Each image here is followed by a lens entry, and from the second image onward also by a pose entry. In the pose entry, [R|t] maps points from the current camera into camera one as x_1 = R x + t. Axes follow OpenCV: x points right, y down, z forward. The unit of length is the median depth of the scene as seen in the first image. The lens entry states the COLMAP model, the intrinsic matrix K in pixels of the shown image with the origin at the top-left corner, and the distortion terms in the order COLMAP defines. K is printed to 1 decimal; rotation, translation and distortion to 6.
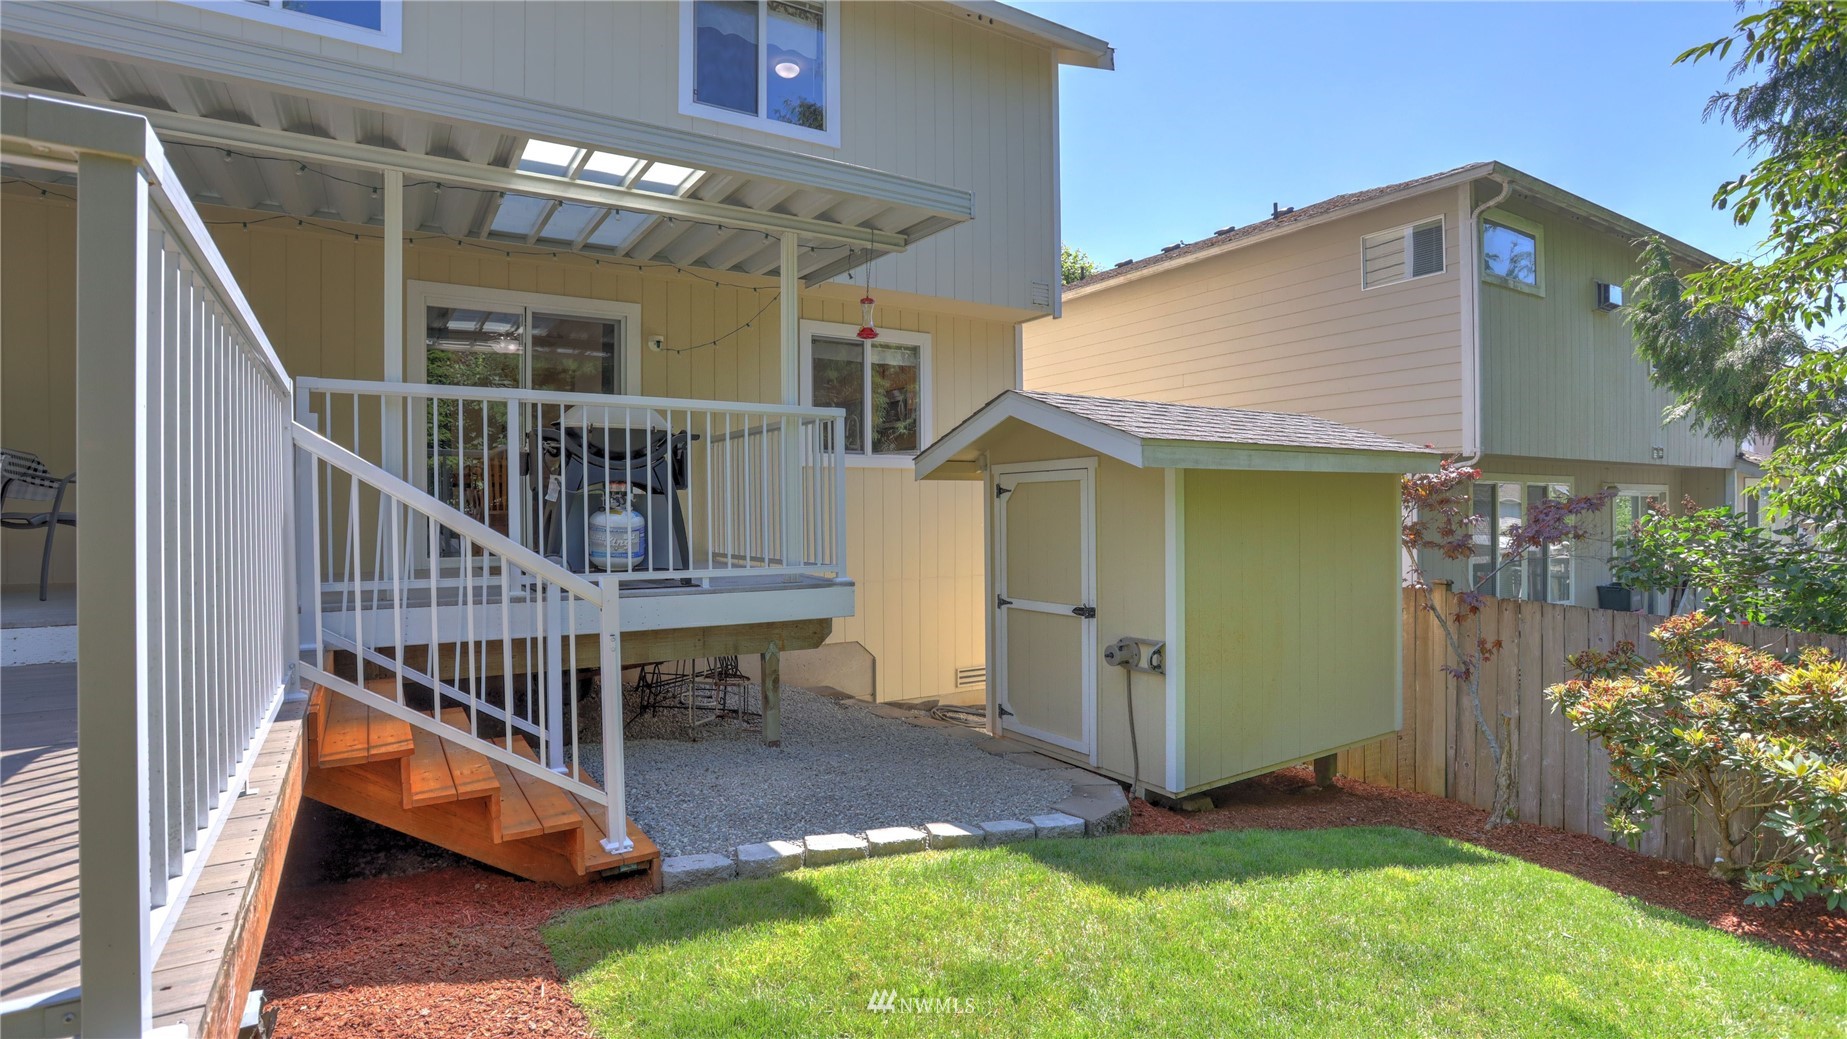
lens RADIAL K [[909.8, 0, 930.6], [0, 909.8, 509.8], [0, 0, 1]] dist [-0.070444, 0.027782]
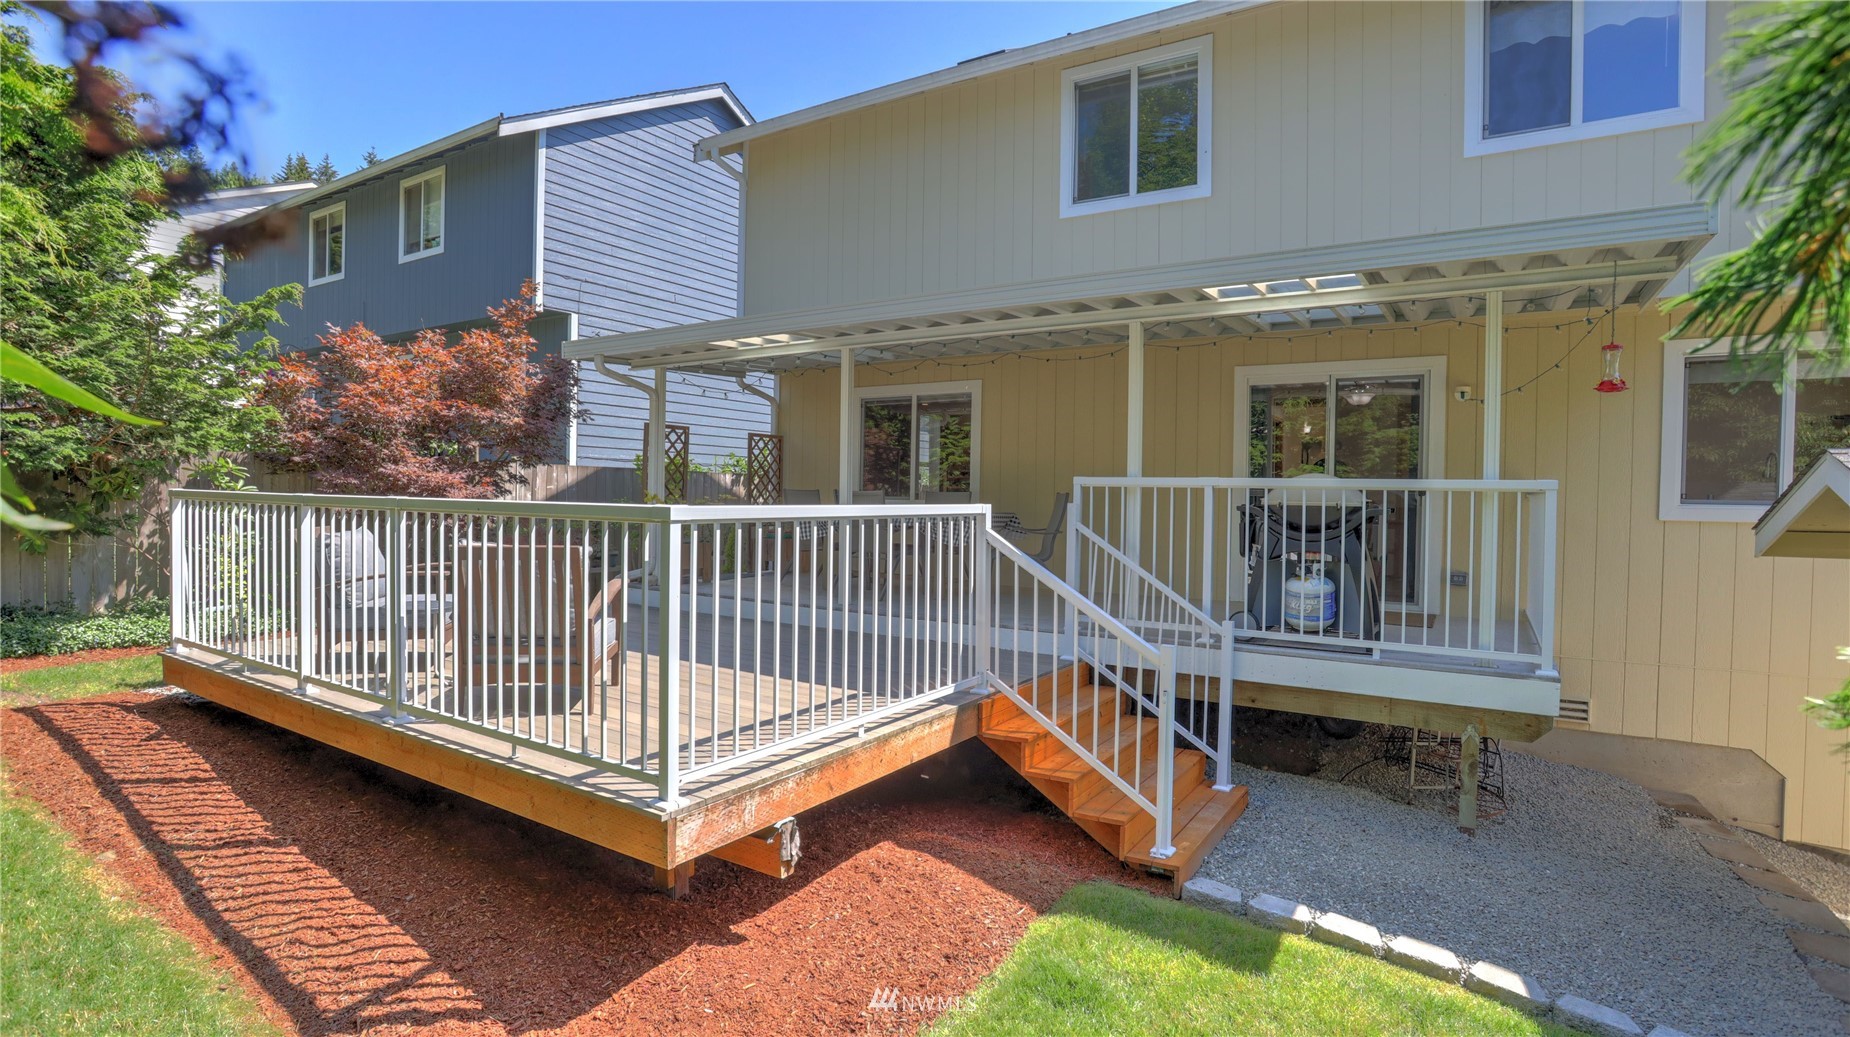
lens RADIAL K [[911.3, 0, 932.1], [0, 911.3, 508.8], [0, 0, 1]] dist [-0.070444, 0.027782]
pose [[0.418009, 0.027502, -0.908026, 0.567689], [-0.016627, 0.999606, 0.022622, -0.122287], [0.908291, 0.005641, 0.418302, 0.121465]]
